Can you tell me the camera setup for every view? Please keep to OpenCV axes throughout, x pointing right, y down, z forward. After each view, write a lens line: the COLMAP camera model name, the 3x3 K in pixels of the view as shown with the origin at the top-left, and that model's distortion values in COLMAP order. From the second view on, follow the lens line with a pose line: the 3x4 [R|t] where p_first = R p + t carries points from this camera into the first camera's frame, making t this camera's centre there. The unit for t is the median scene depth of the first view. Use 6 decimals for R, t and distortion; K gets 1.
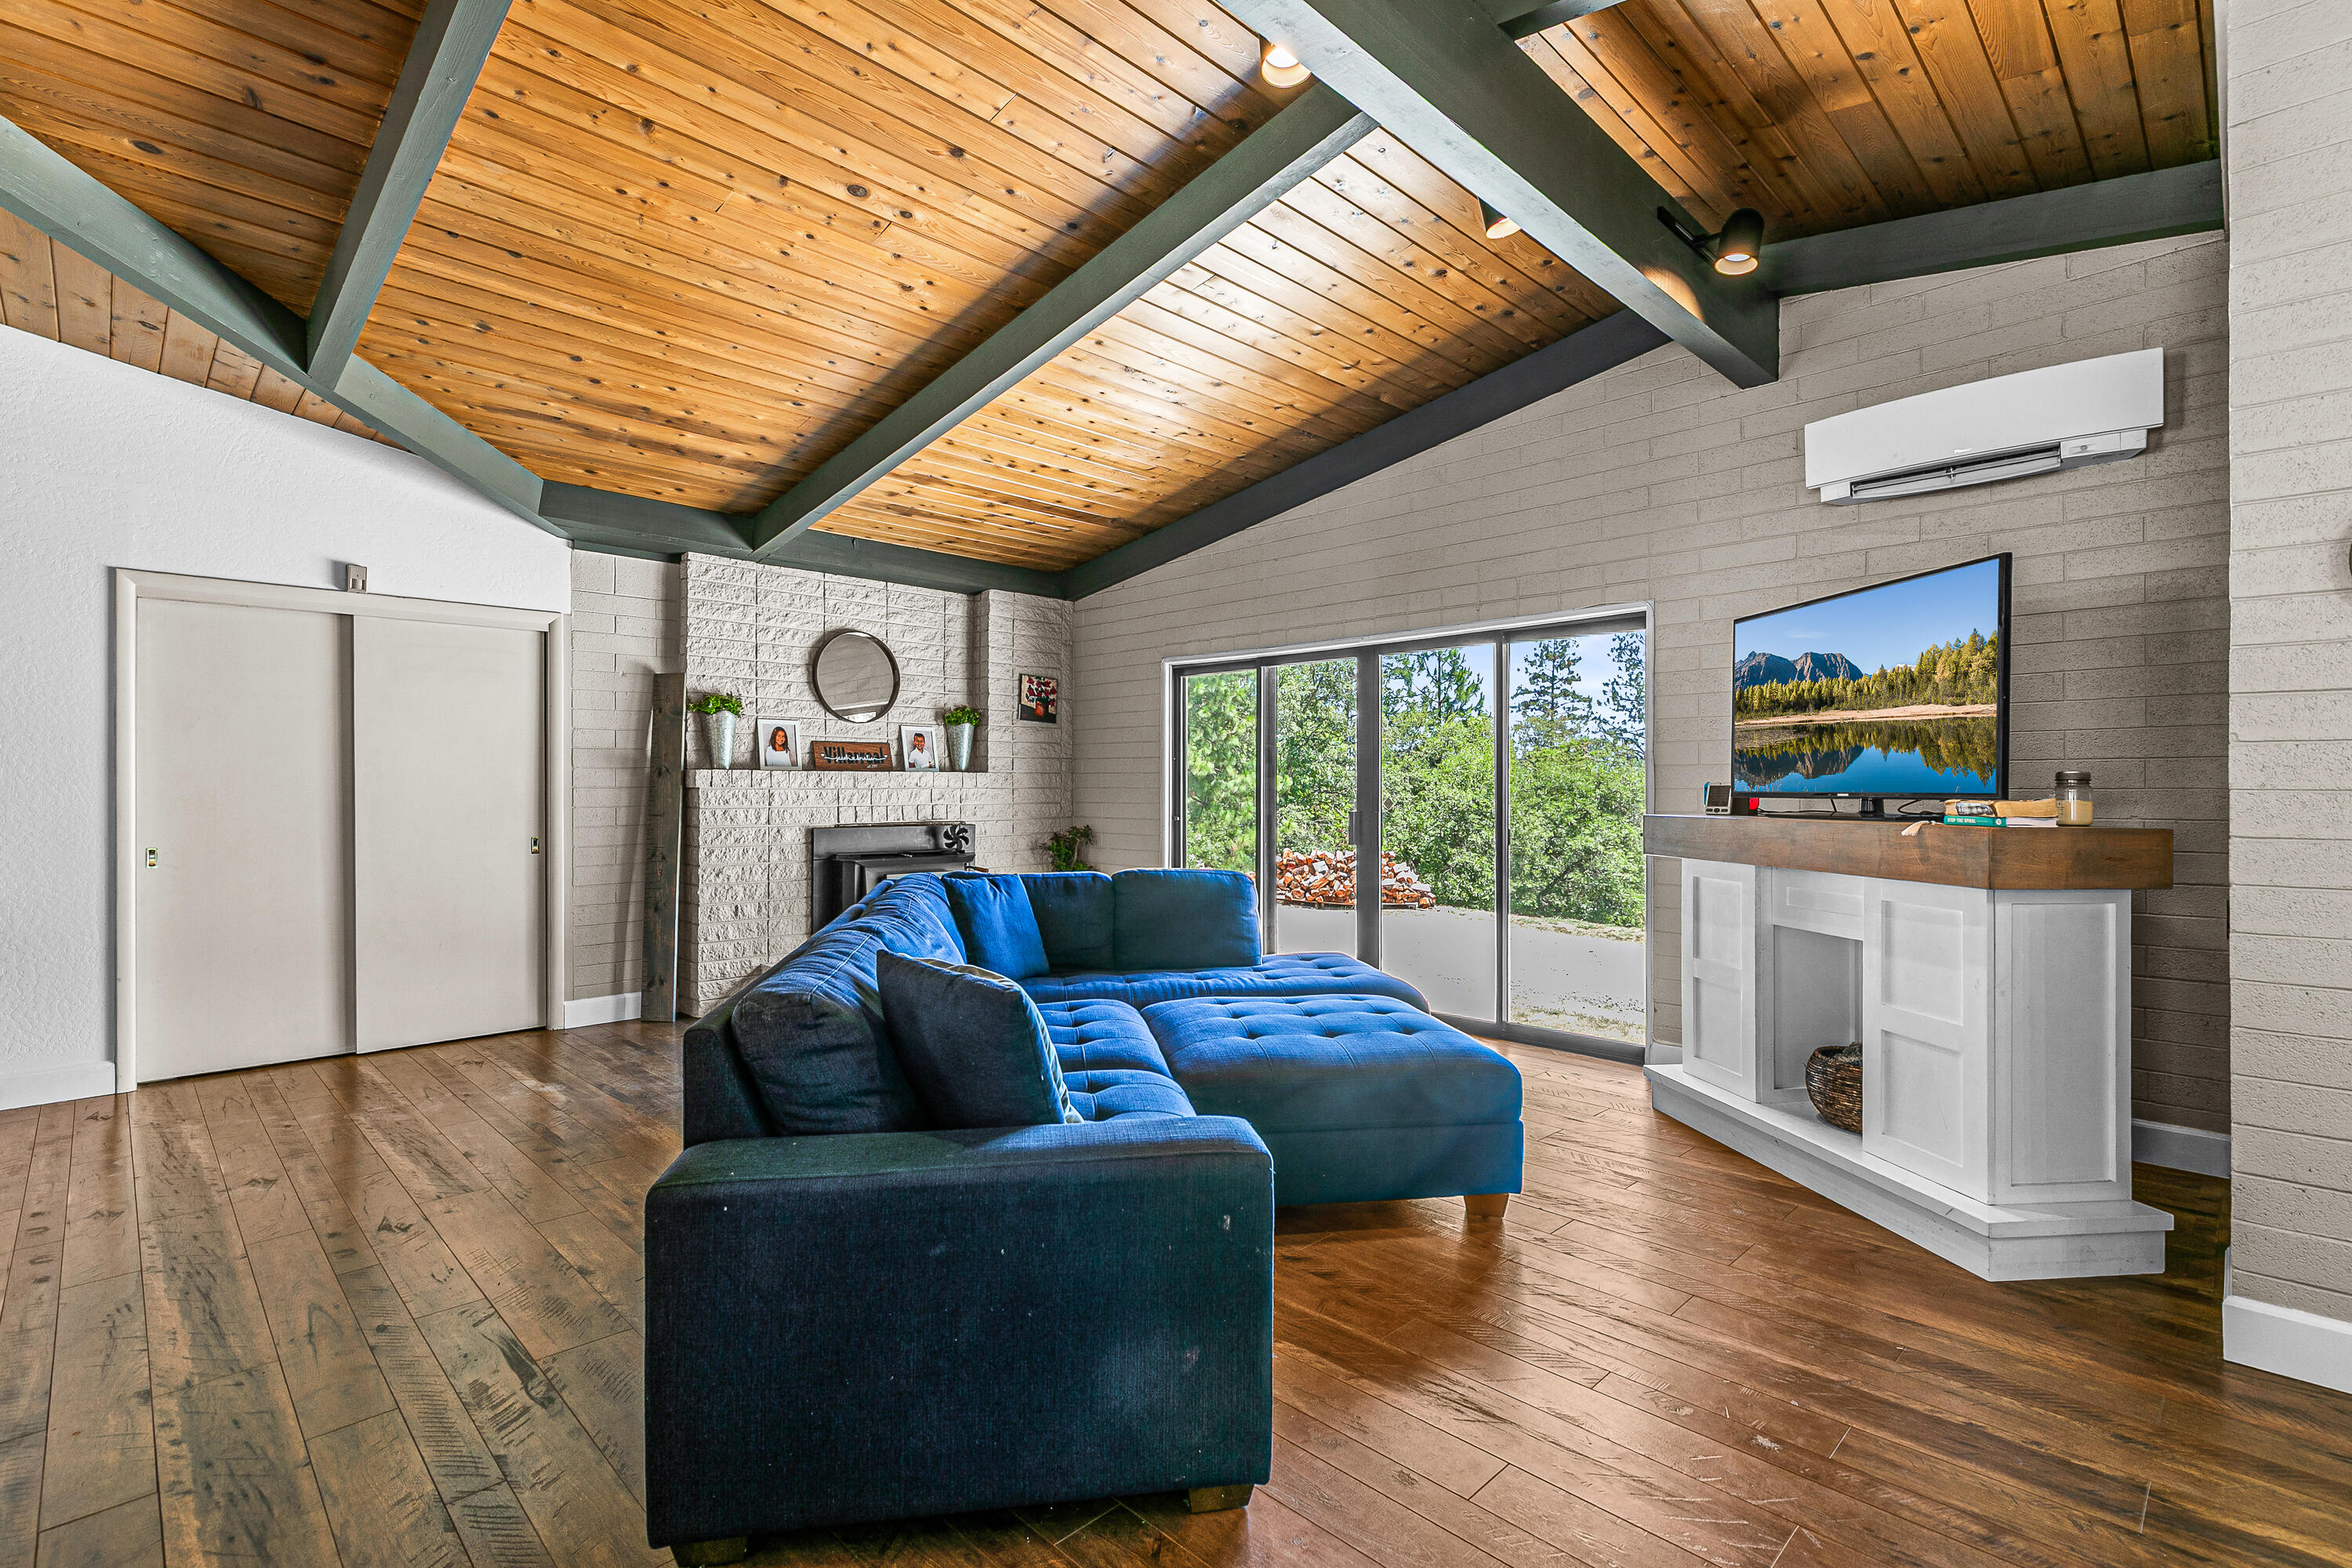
lens RADIAL K [[1077.6, 0, 1185.3], [0, 1077.6, 782.6], [0, 0, 1]] dist [0.009407, -0.000646]
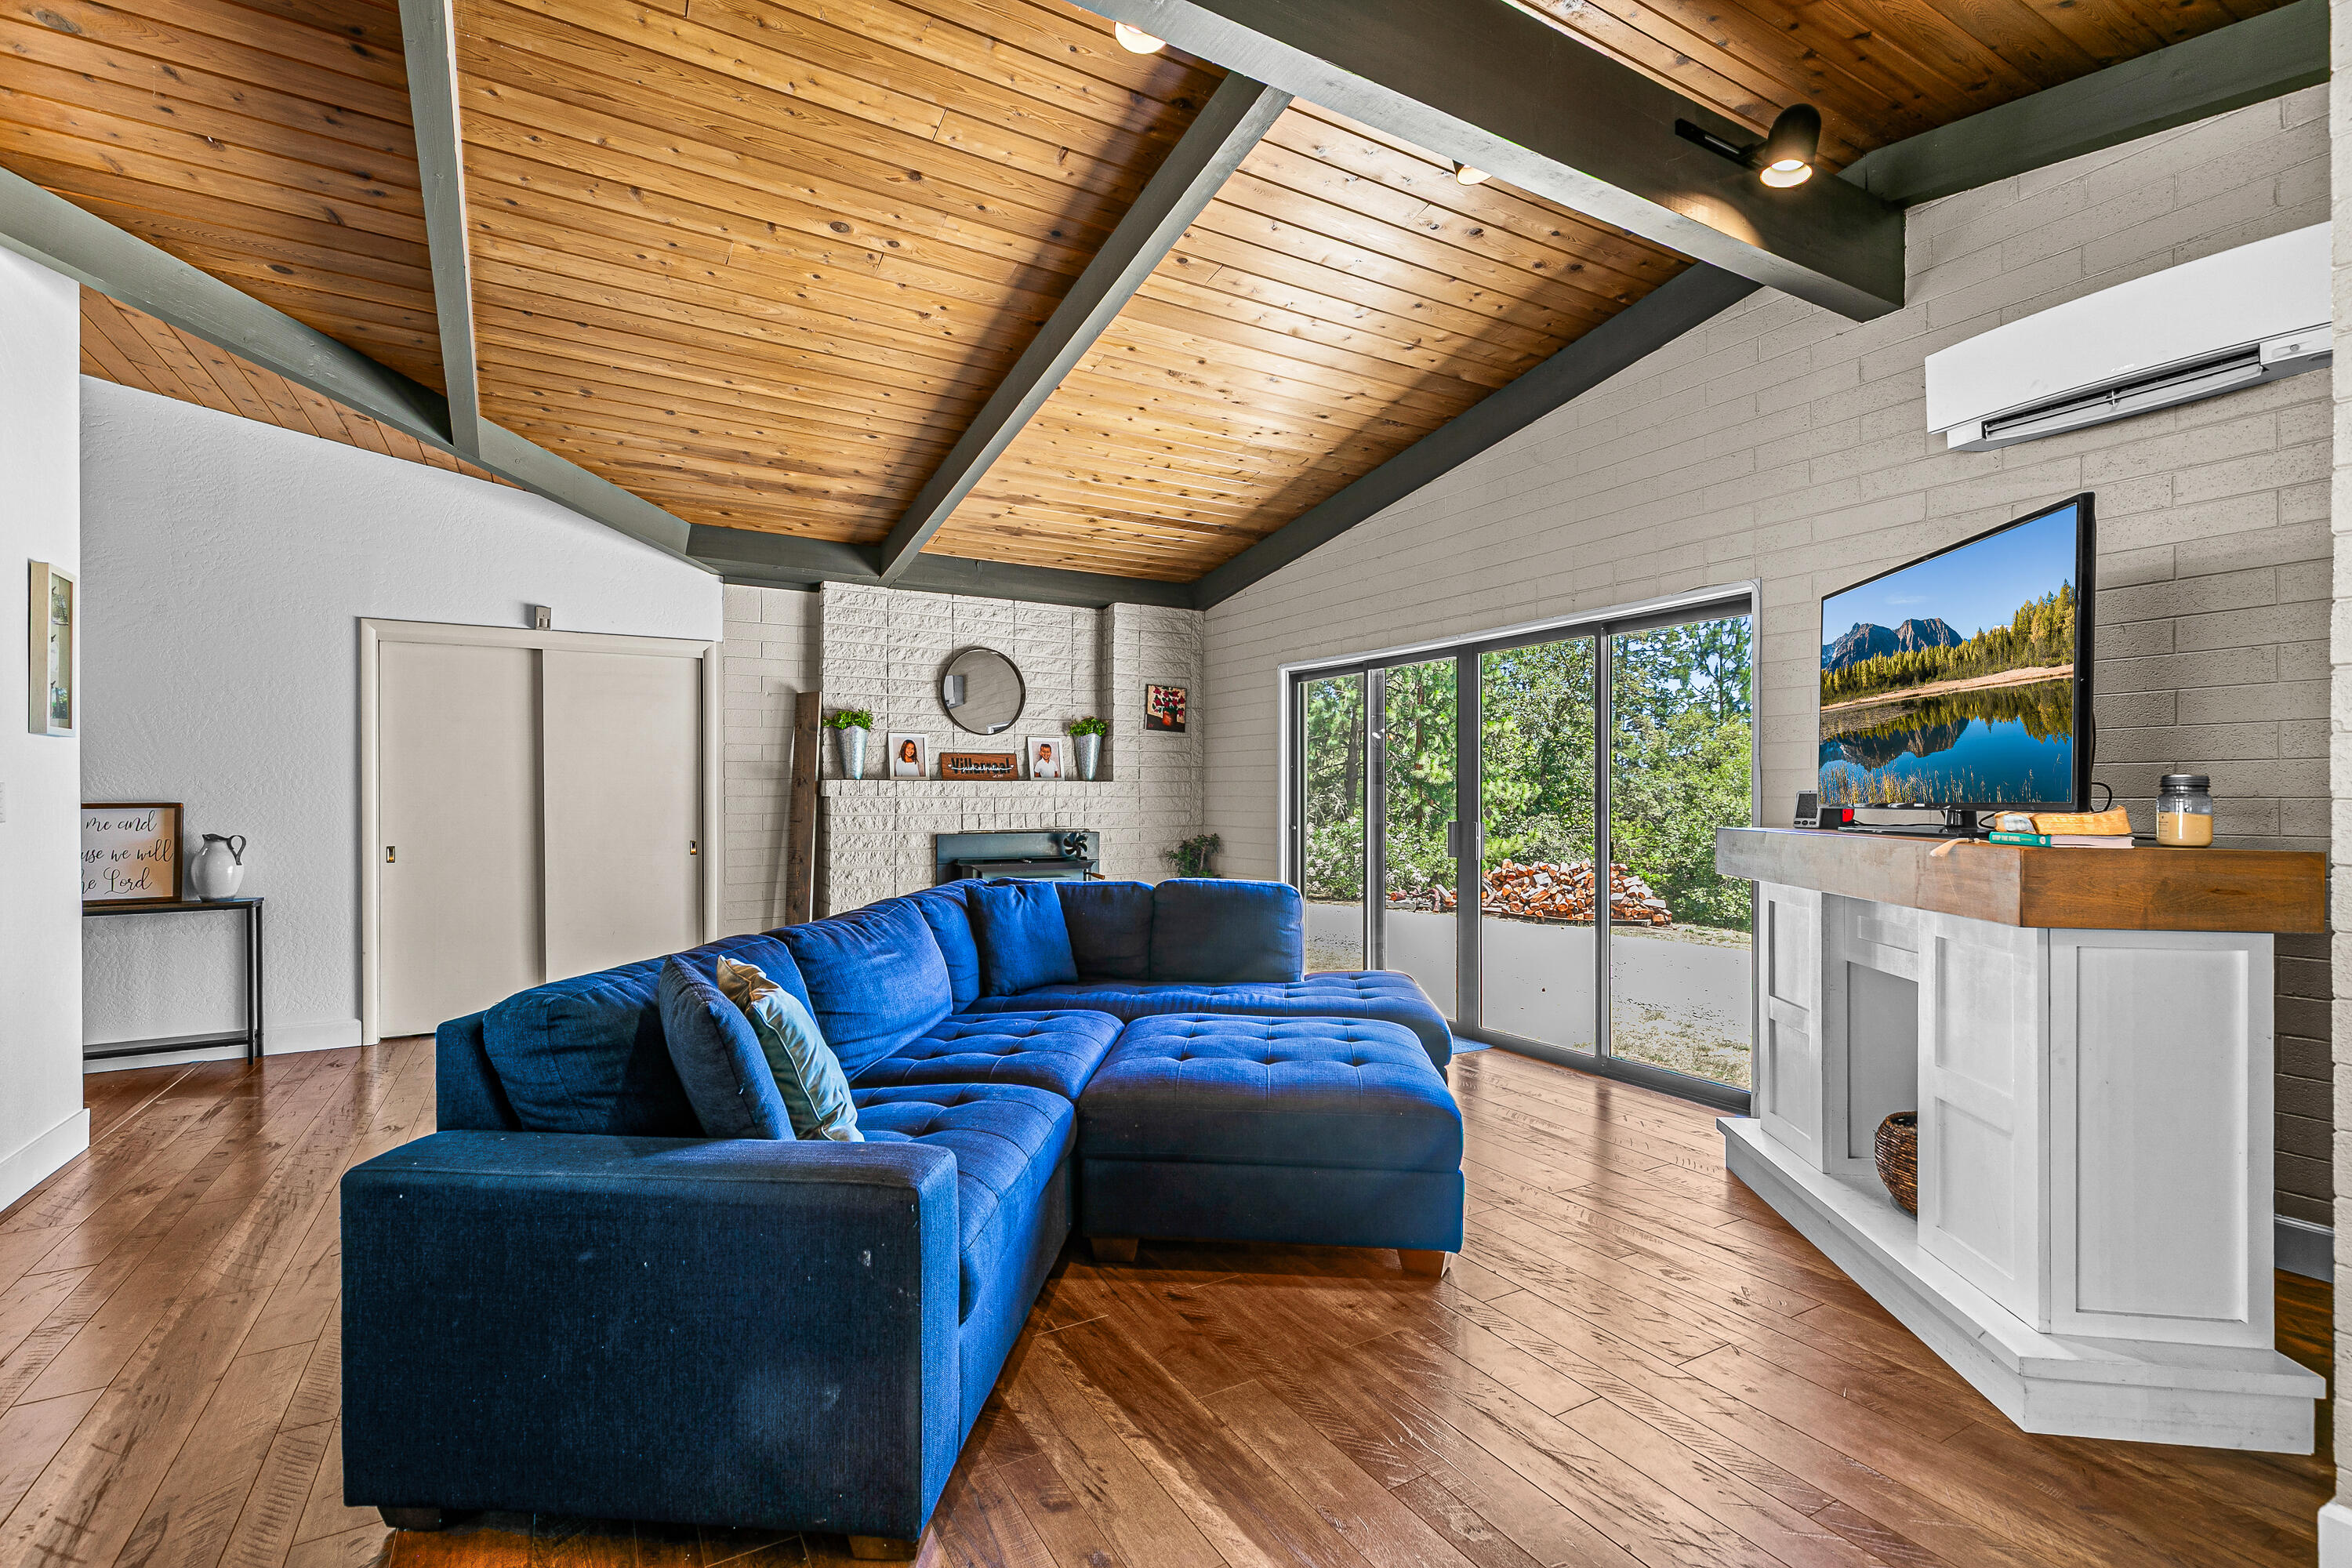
lens RADIAL K [[1058.4, 0, 1186.2], [0, 1058.4, 791.9], [0, 0, 1]] dist [0.007133, 0.000037]
pose [[0.968417, -0.001666, -0.249331, 0.198489], [0.001991, 0.999997, 0.001050, -0.000437], [0.249328, -0.001513, 0.968418, 0.062837]]
